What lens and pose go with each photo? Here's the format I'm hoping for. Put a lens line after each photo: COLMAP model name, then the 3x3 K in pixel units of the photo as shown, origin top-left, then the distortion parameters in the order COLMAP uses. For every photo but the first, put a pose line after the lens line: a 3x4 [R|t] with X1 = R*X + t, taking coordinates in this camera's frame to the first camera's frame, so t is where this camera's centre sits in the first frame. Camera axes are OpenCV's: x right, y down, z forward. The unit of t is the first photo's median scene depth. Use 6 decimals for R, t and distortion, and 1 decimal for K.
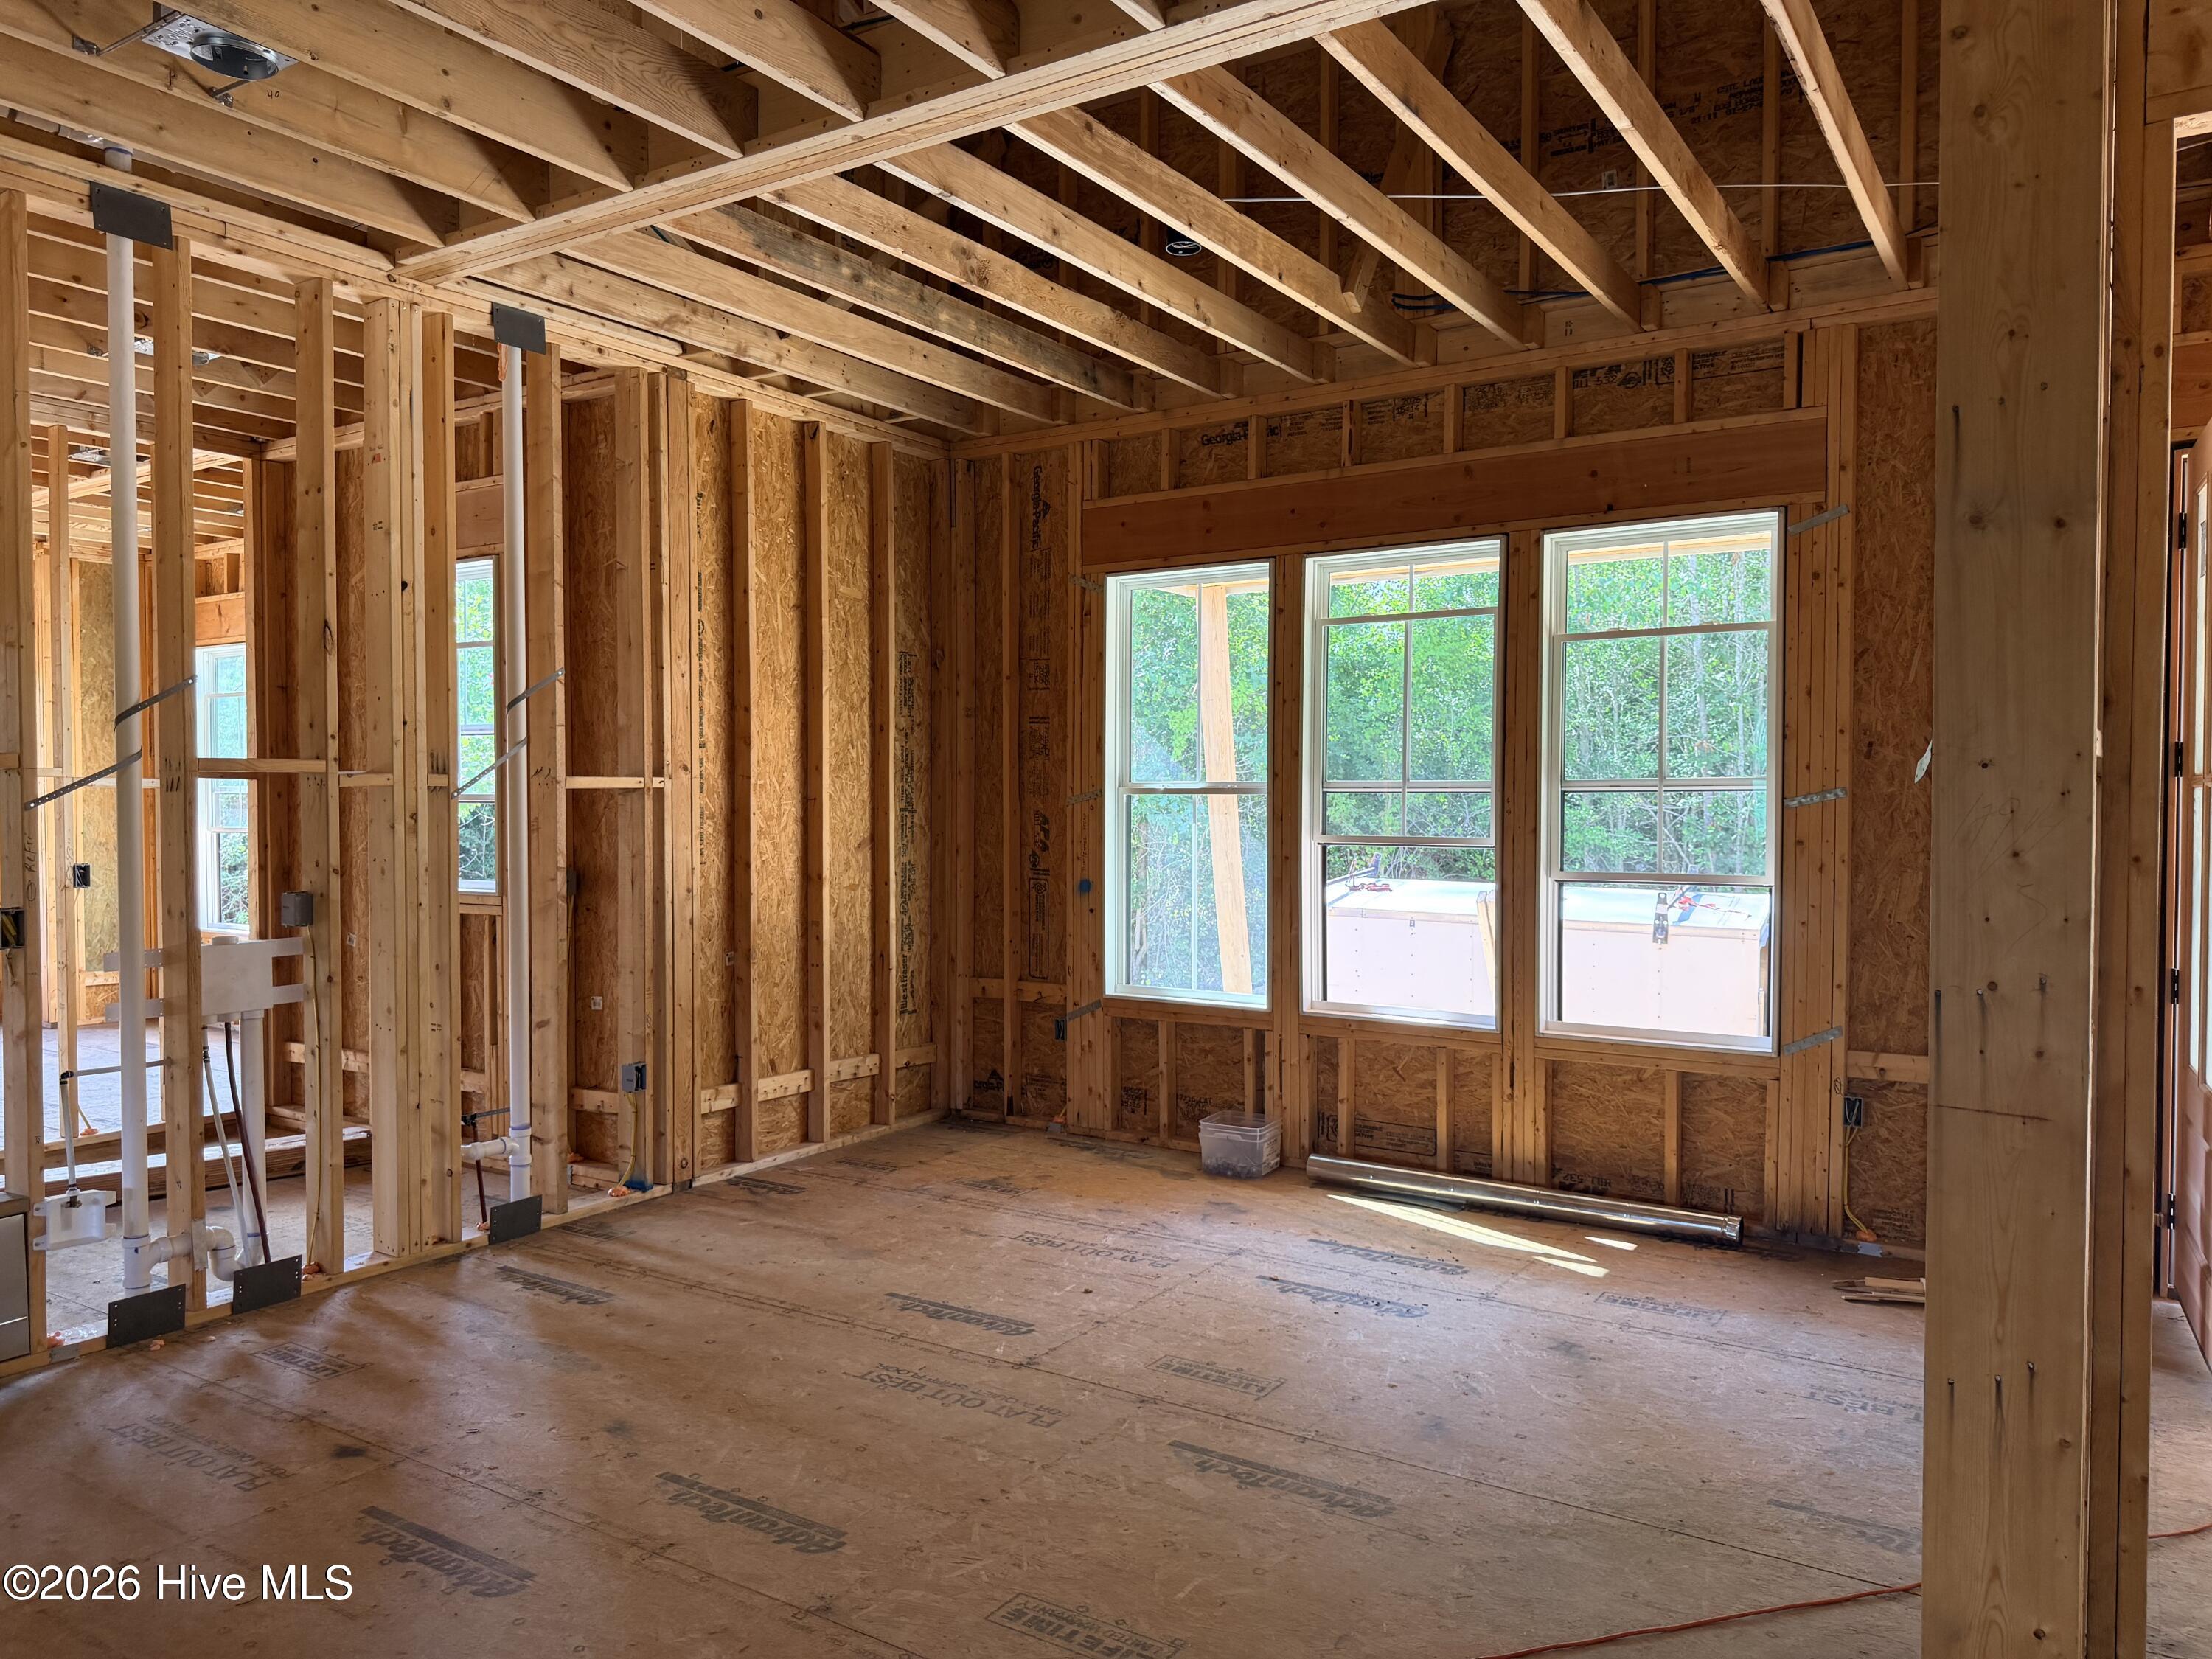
lens RADIAL K [[1539.6, 0, 1108.0], [0, 1539.6, 839.4], [0, 0, 1]] dist [0.012506, -0.018691]
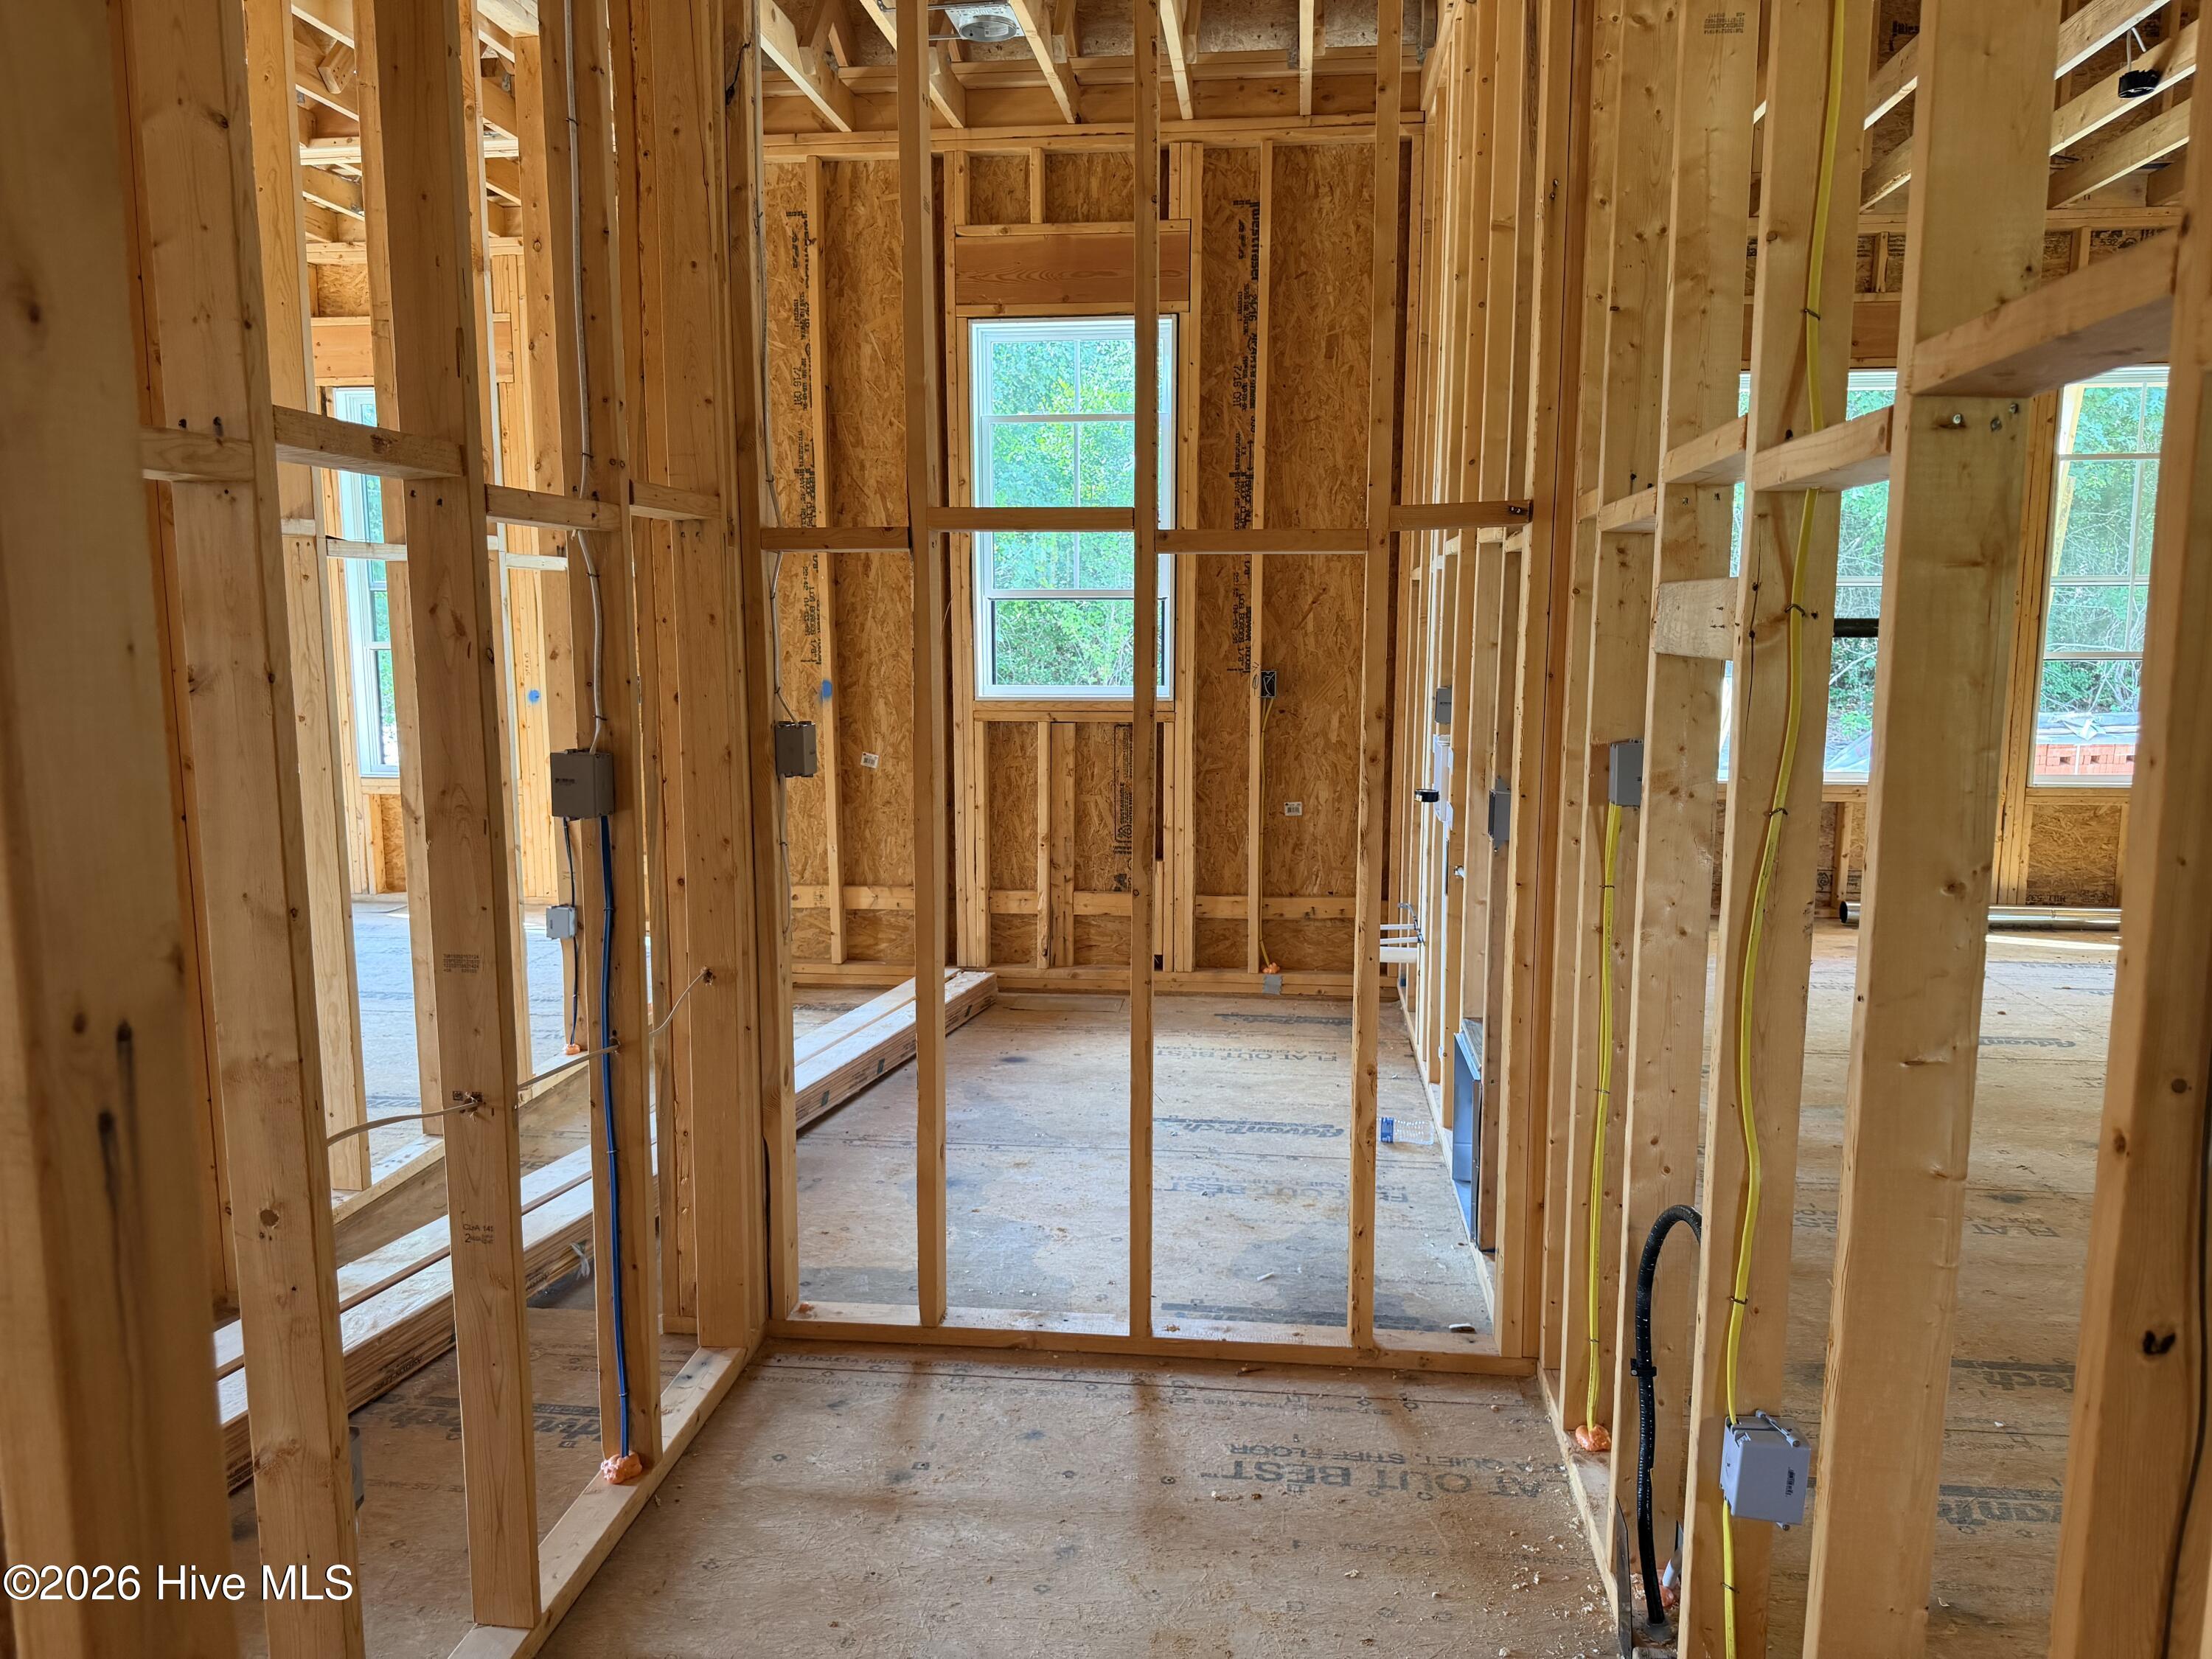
lens RADIAL K [[1539.6, 0, 1096.7], [0, 1539.6, 827.0], [0, 0, 1]] dist [0.012506, -0.018691]
pose [[0.898798, -0.064638, 0.433572, -0.860712], [0.009969, 0.991827, 0.127198, -0.004784], [-0.438251, -0.110003, 0.892096, 0.202311]]
